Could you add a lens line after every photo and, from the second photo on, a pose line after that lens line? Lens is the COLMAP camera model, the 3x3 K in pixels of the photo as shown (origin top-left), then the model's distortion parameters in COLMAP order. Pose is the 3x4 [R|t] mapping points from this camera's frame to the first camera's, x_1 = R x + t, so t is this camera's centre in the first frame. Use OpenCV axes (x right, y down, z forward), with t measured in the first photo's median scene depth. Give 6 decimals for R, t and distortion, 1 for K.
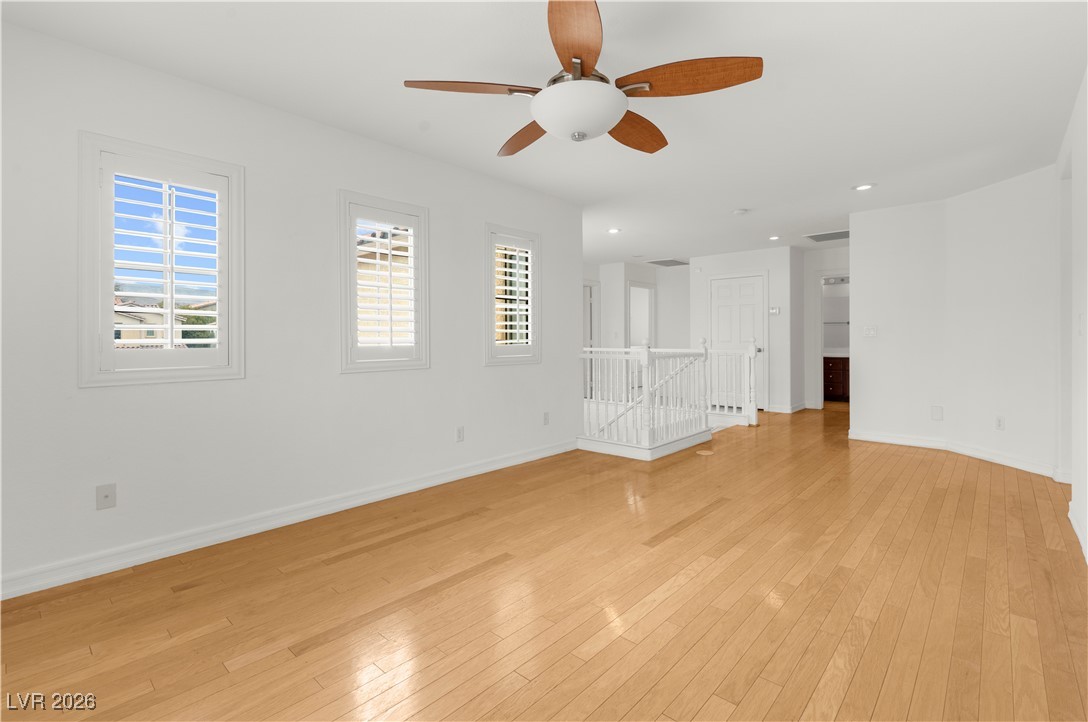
lens RADIAL K [[502.0, 0, 544.9], [0, 502.0, 346.9], [0, 0, 1]] dist [-0.000155, 0.000237]
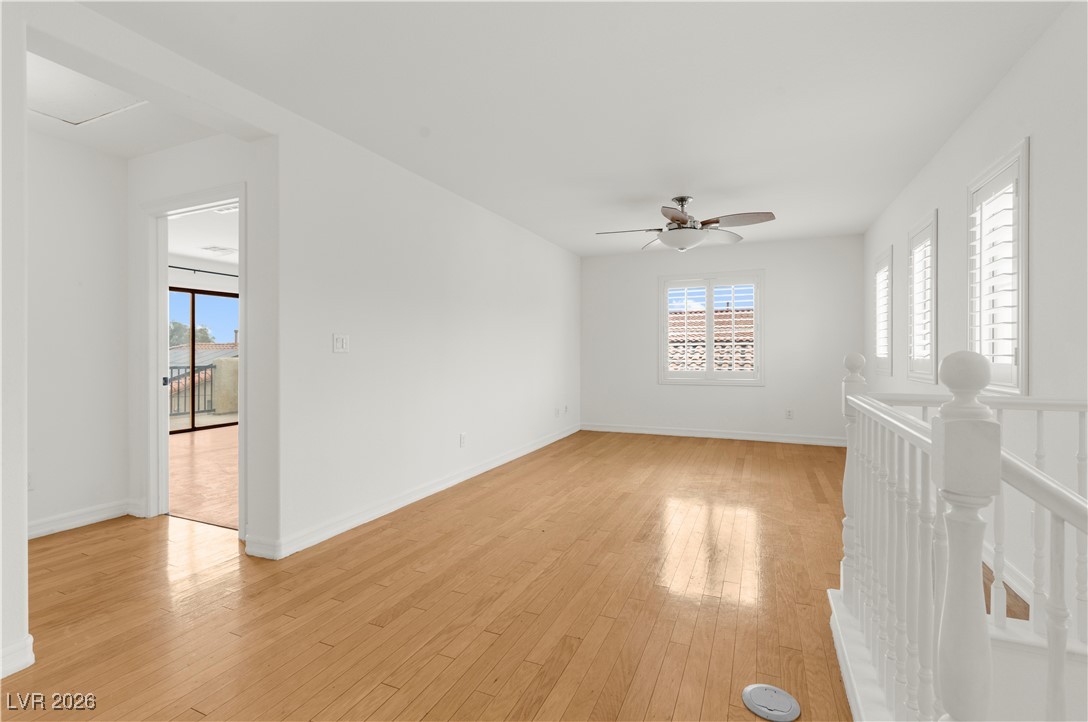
lens RADIAL K [[498.6, 0, 541.3], [0, 498.6, 345.9], [0, 0, 1]] dist [-0.006664, 0.001245]
pose [[-0.949746, 0.001785, -0.313018, 1.057404], [0.000946, 0.999996, 0.002831, -0.046124], [0.313021, 0.002393, -0.949743, 2.359798]]
